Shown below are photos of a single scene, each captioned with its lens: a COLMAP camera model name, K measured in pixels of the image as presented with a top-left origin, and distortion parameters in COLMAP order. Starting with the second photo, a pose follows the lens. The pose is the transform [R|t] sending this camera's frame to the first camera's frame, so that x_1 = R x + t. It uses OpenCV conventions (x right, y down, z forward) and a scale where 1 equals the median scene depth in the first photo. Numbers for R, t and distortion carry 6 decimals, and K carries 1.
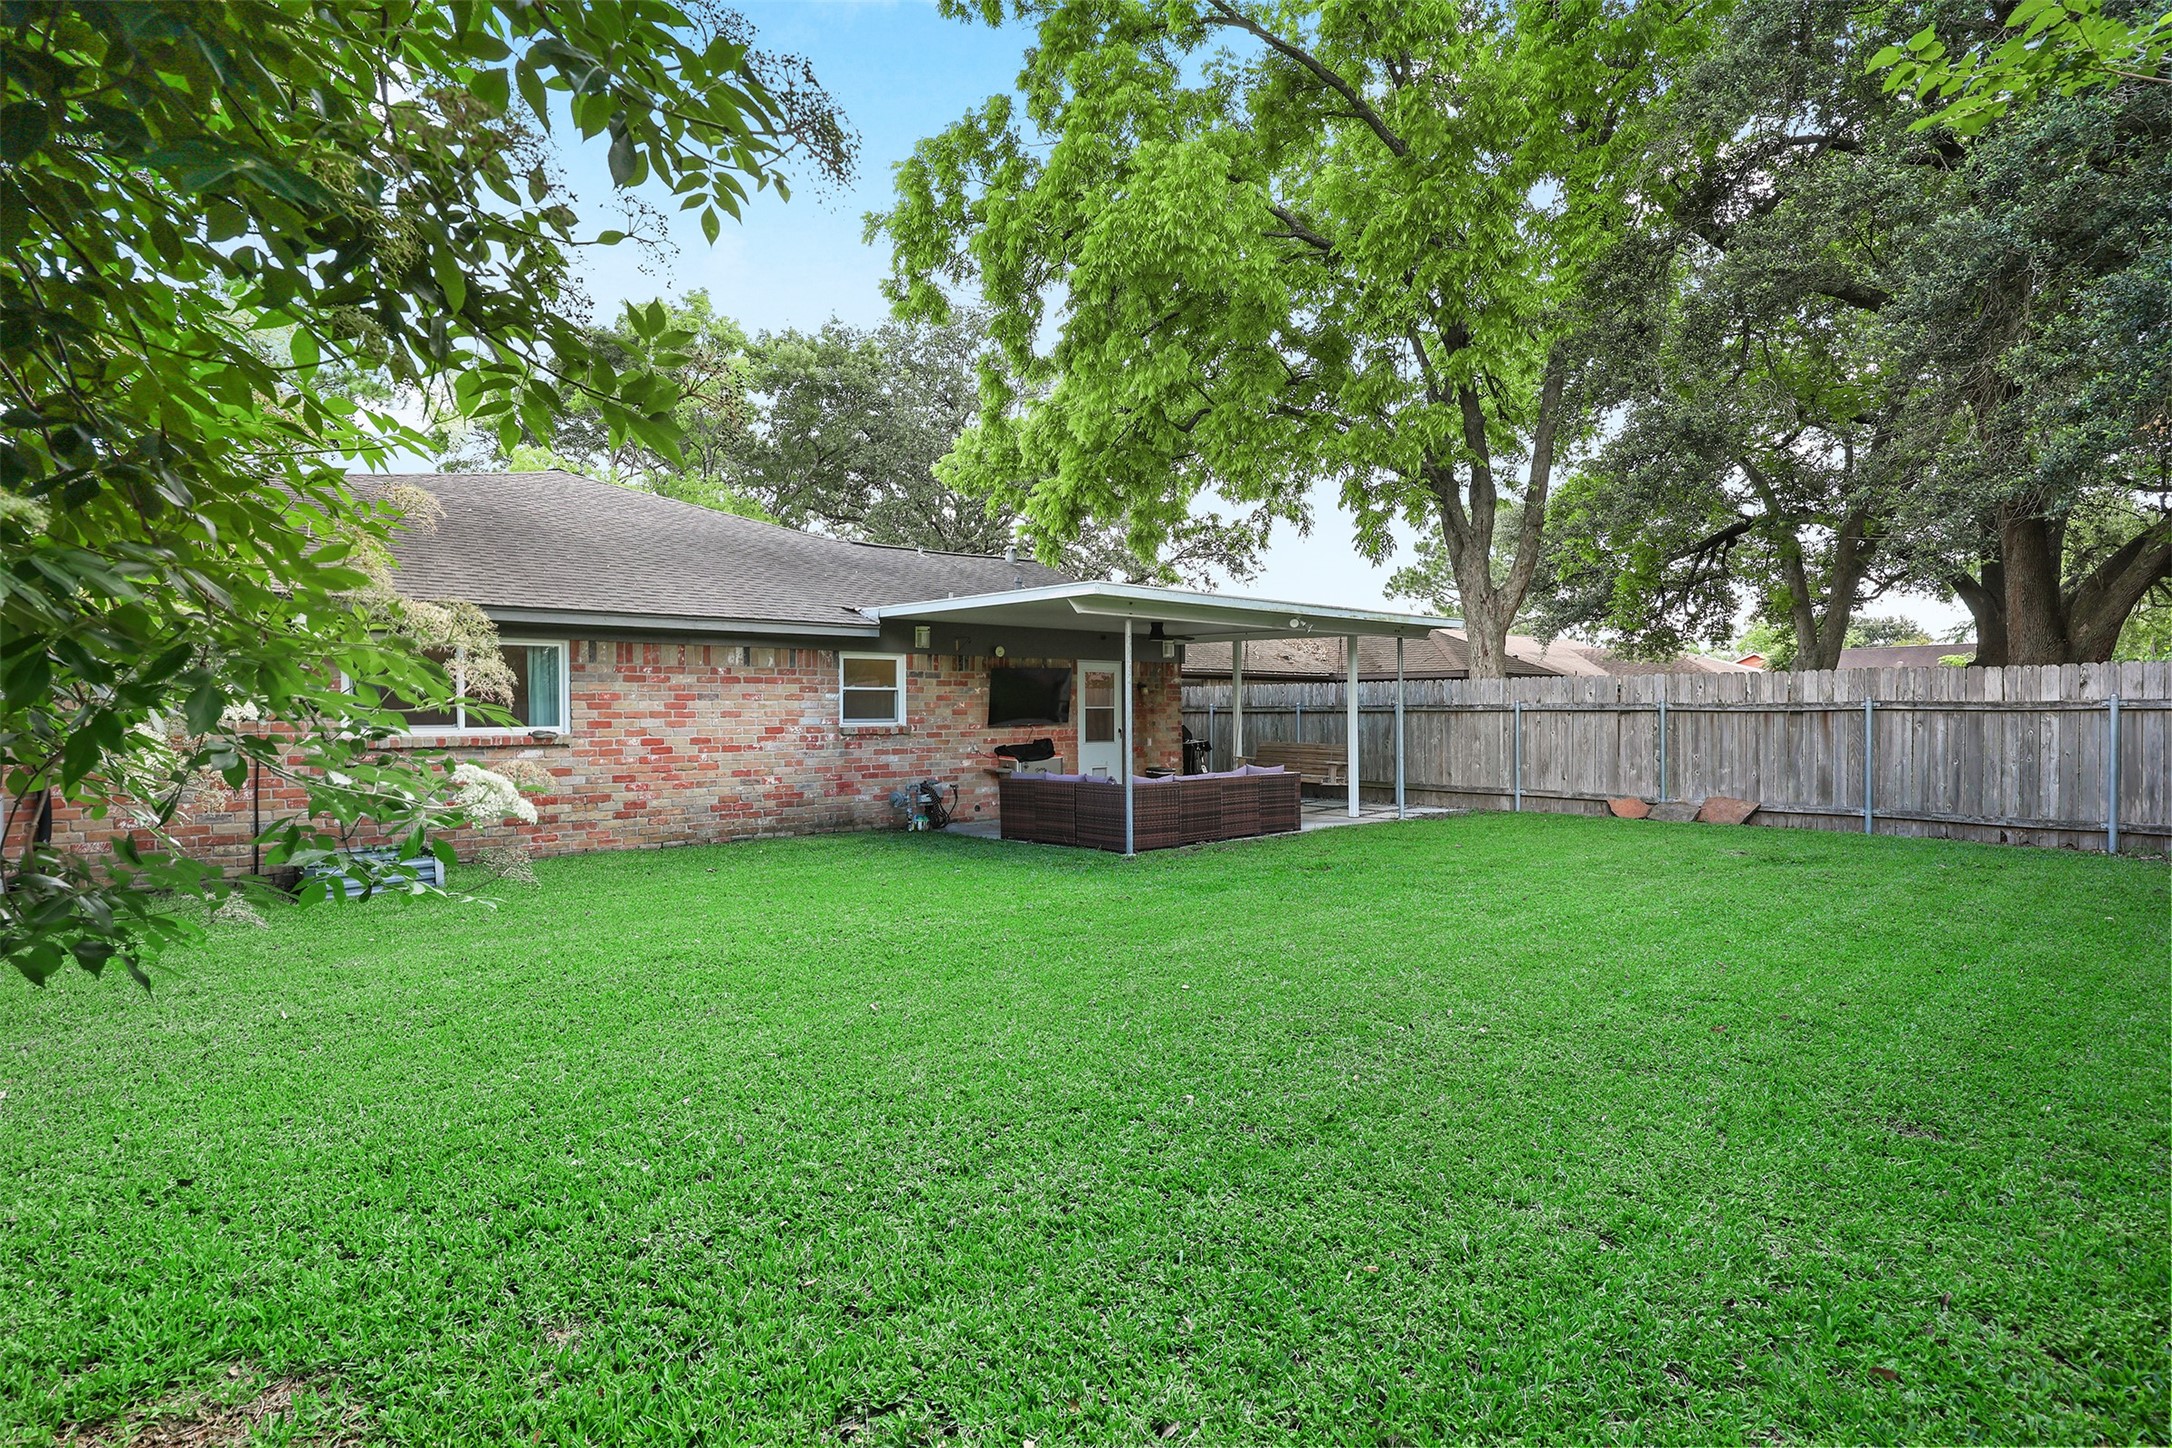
lens RADIAL K [[1143.7, 0, 1089.9], [0, 1143.7, 721.5], [0, 0, 1]] dist [0.001085, -0.001080]
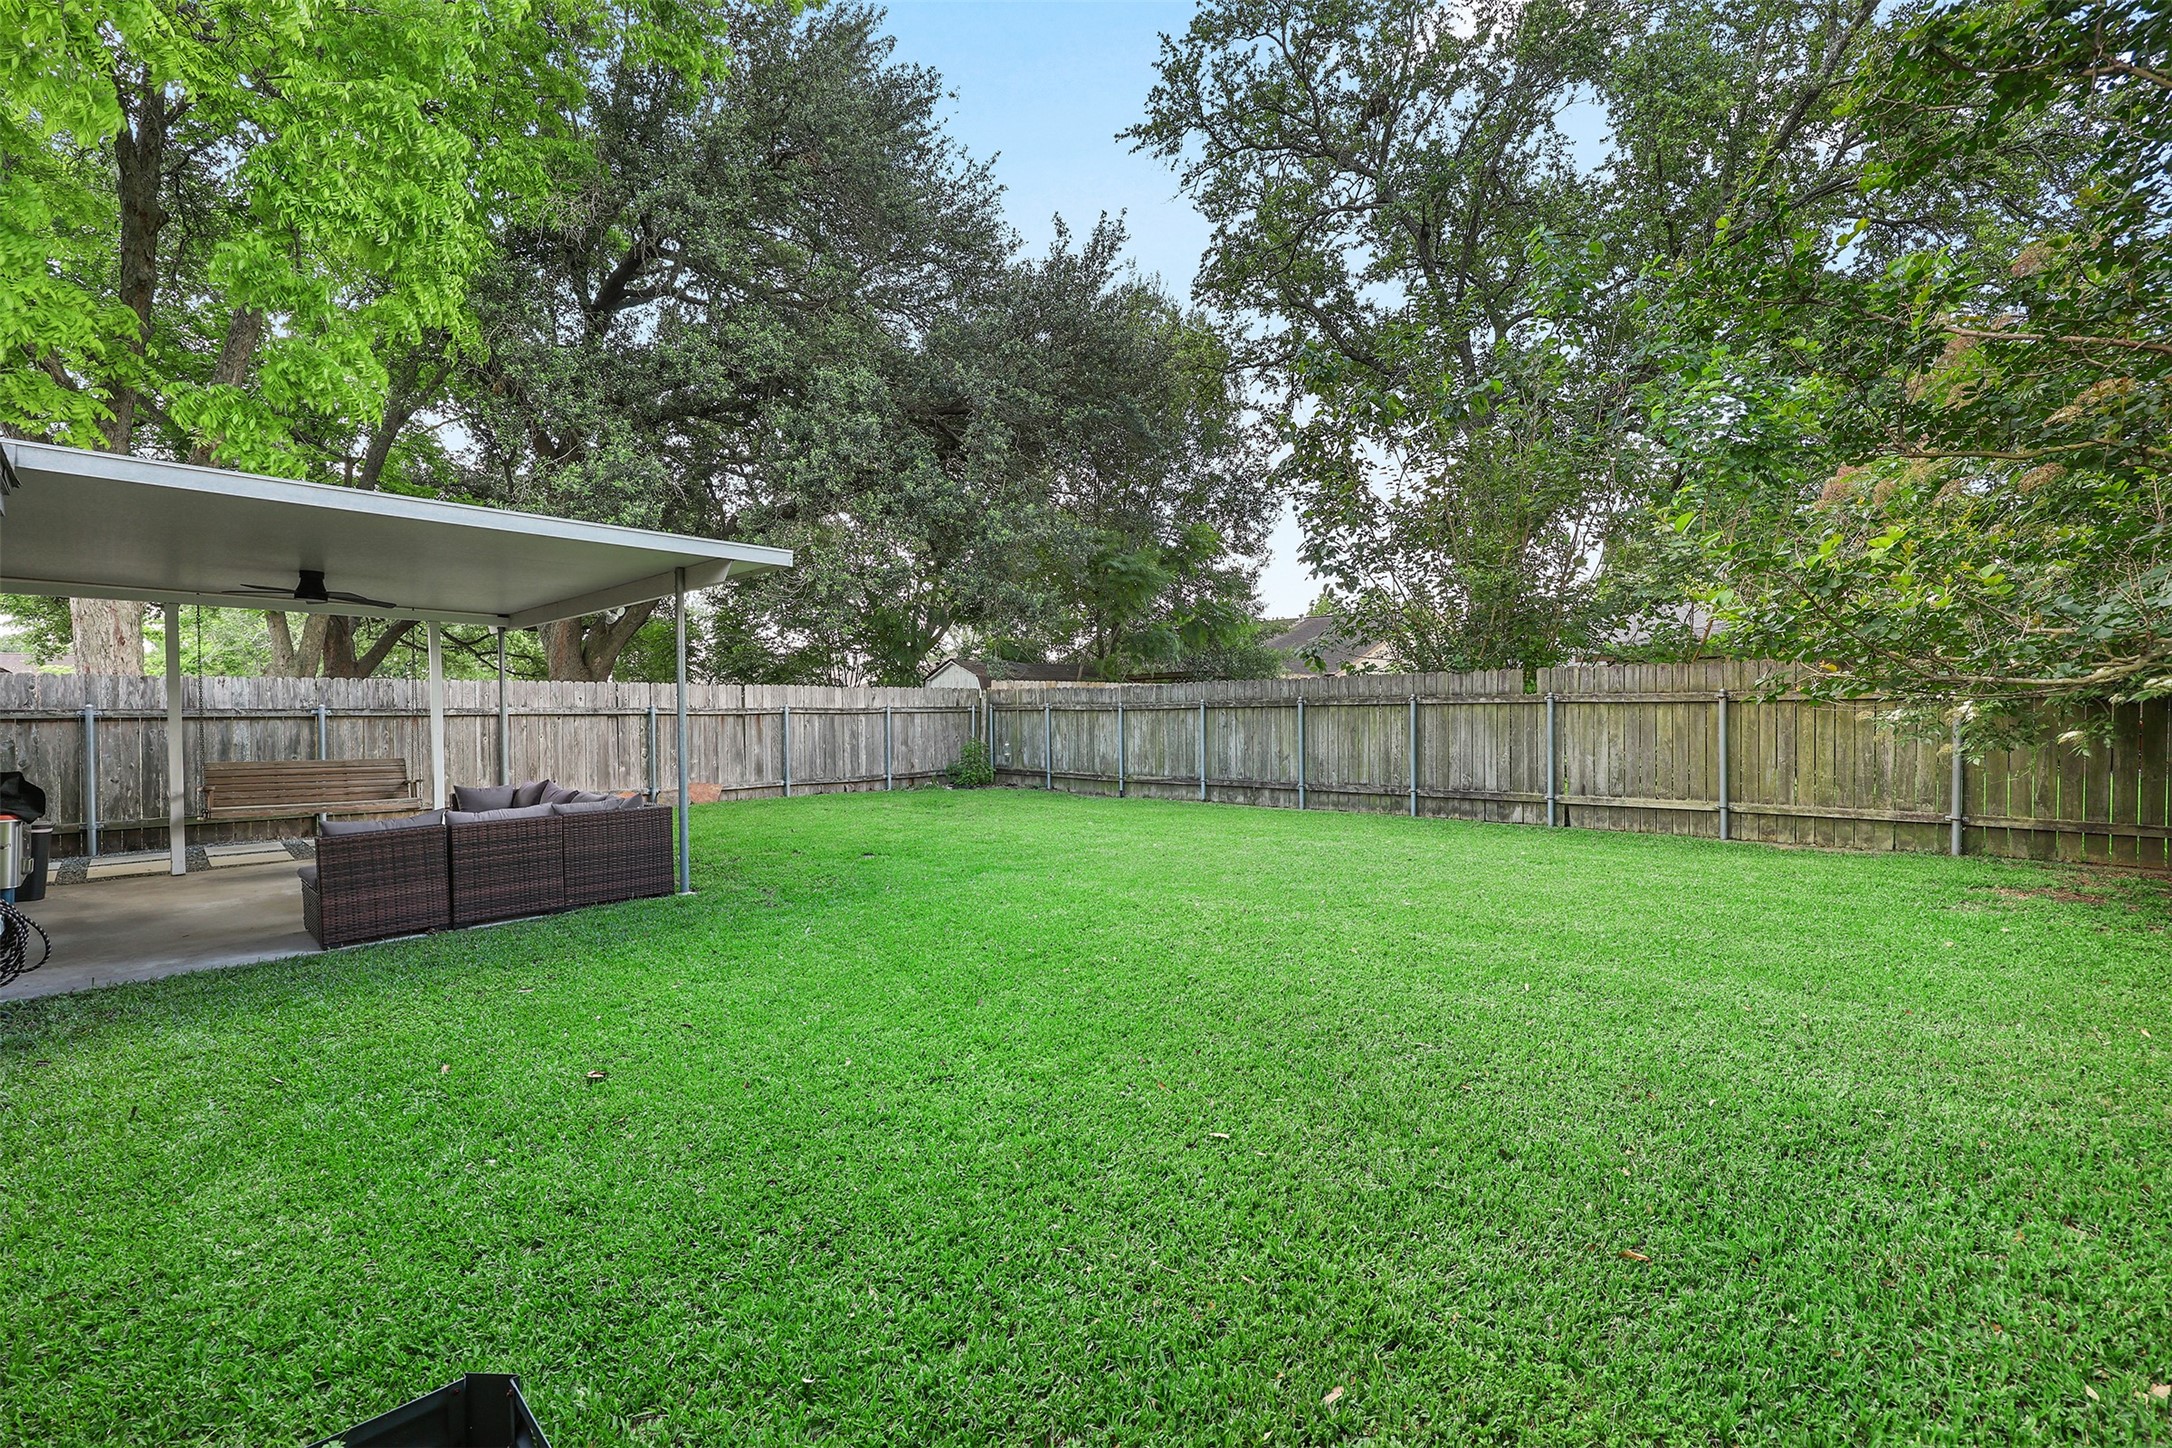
lens RADIAL K [[940.4, 0, 1087.2], [0, 940.4, 718.1], [0, 0, 1]] dist [0.000530, 0.000285]
pose [[-0.072776, -0.008618, 0.997311, -0.486733], [0.013840, 0.999858, 0.009650, -0.008820], [-0.997252, 0.014505, -0.072646, 0.611204]]
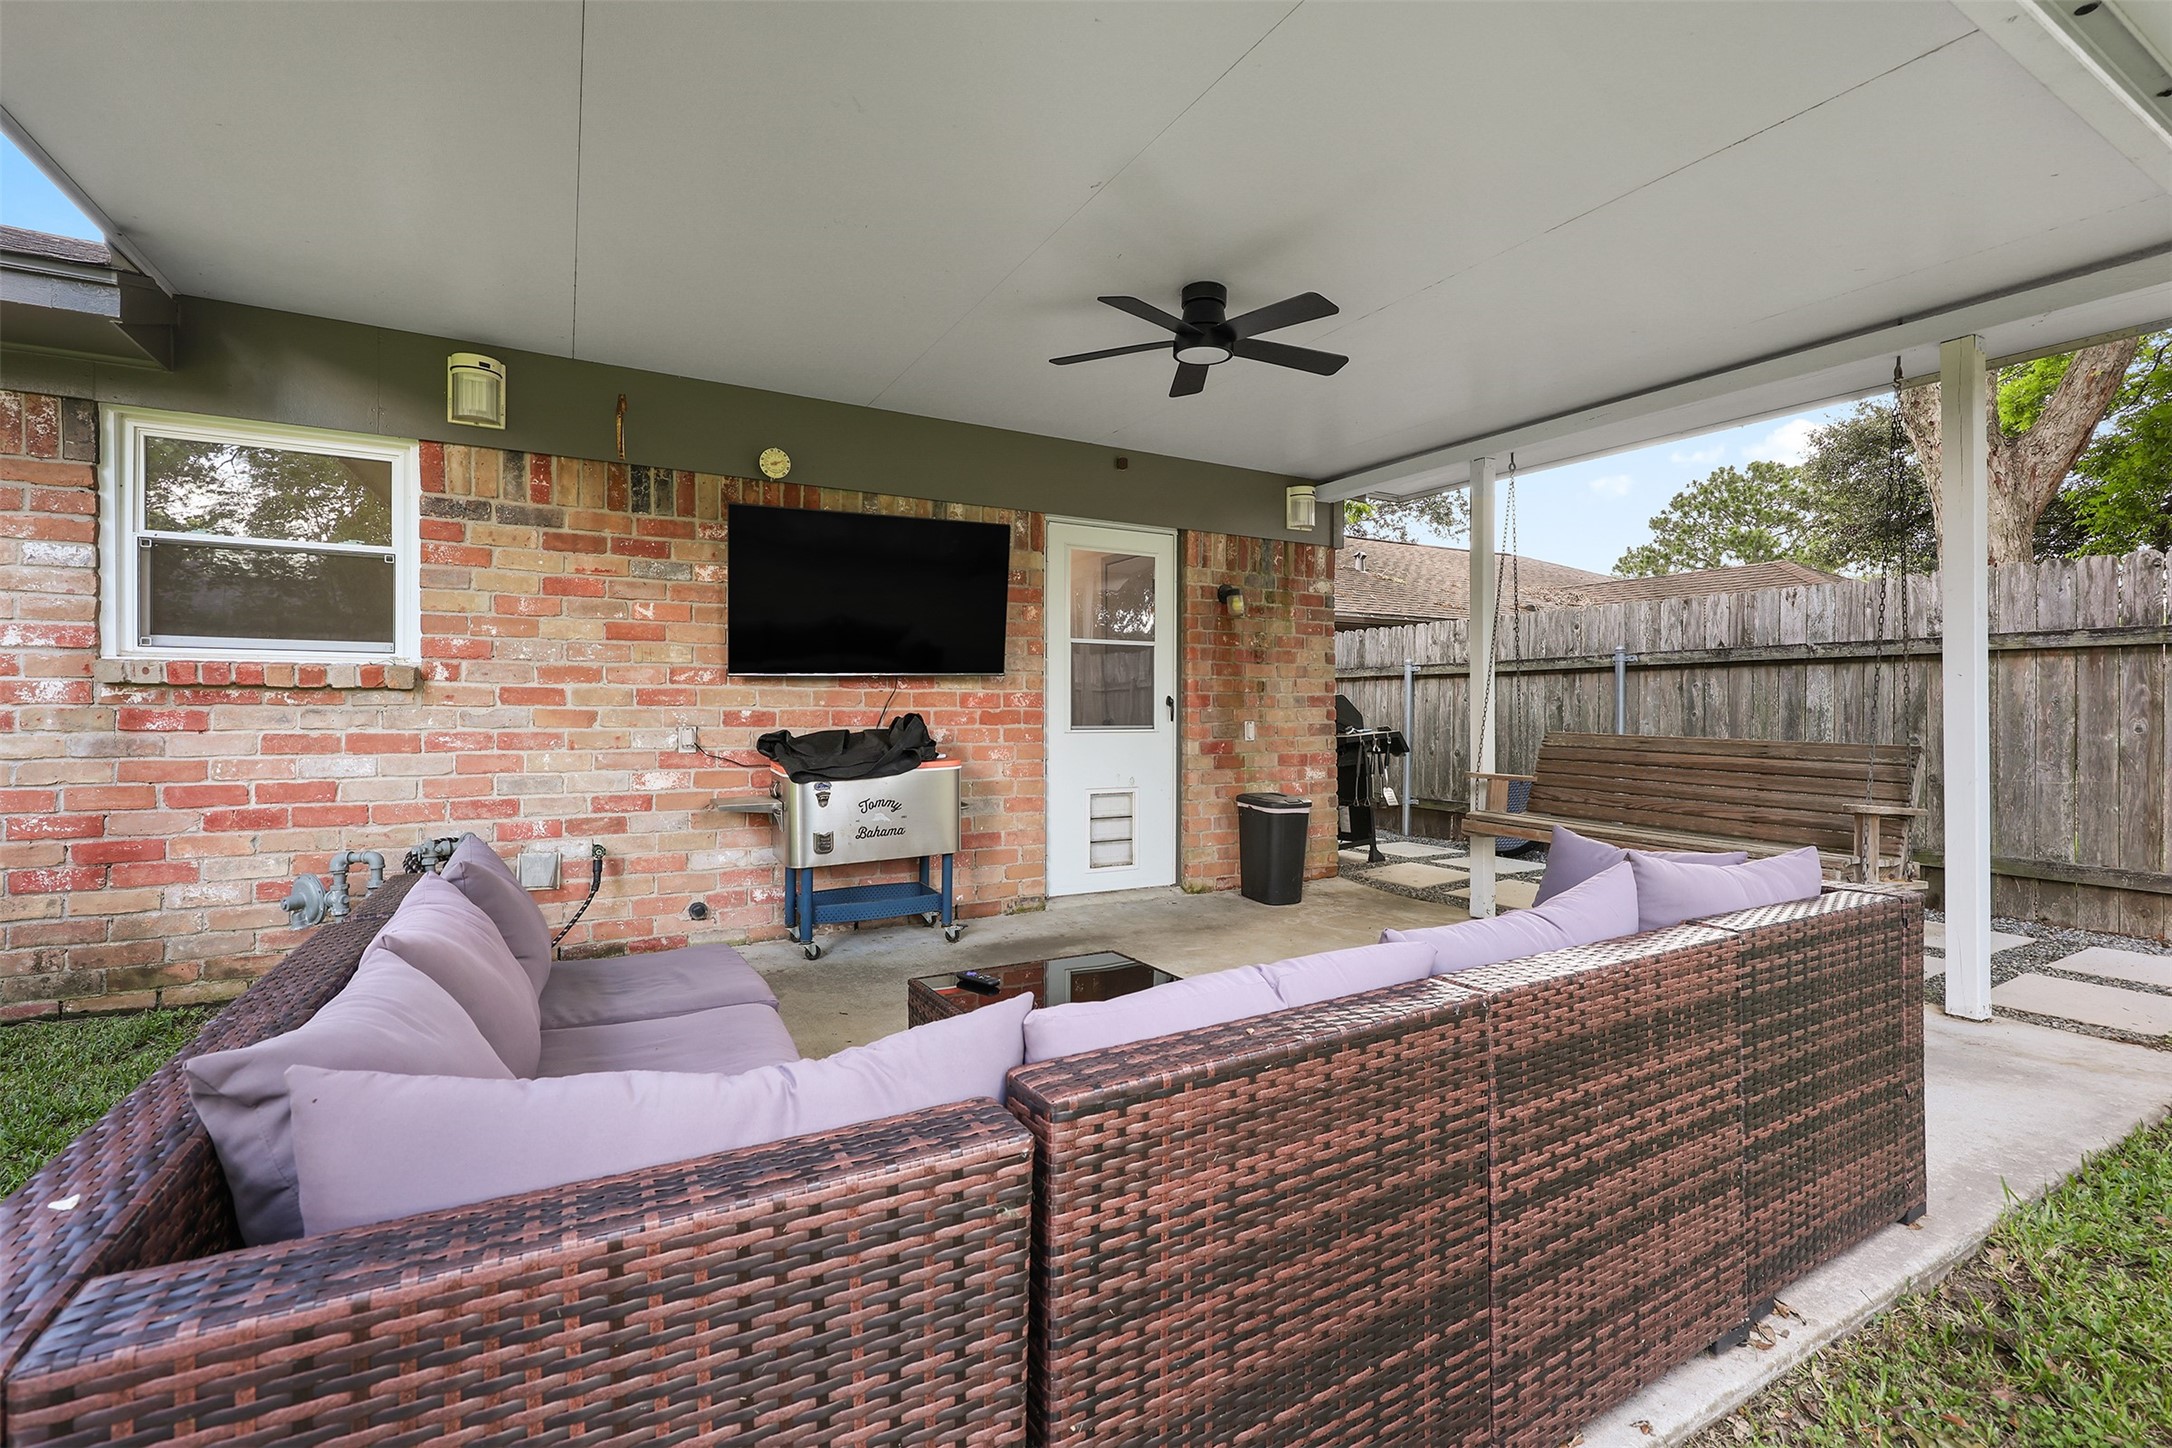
lens RADIAL K [[927.4, 0, 1086.9], [0, 927.4, 703.3], [0, 0, 1]] dist [-0.003544, -0.000580]
pose [[0.974145, 0.007040, -0.225813, 0.081853], [-0.011151, 0.999794, -0.016936, 0.016623], [0.225647, 0.019016, 0.974023, 0.771490]]
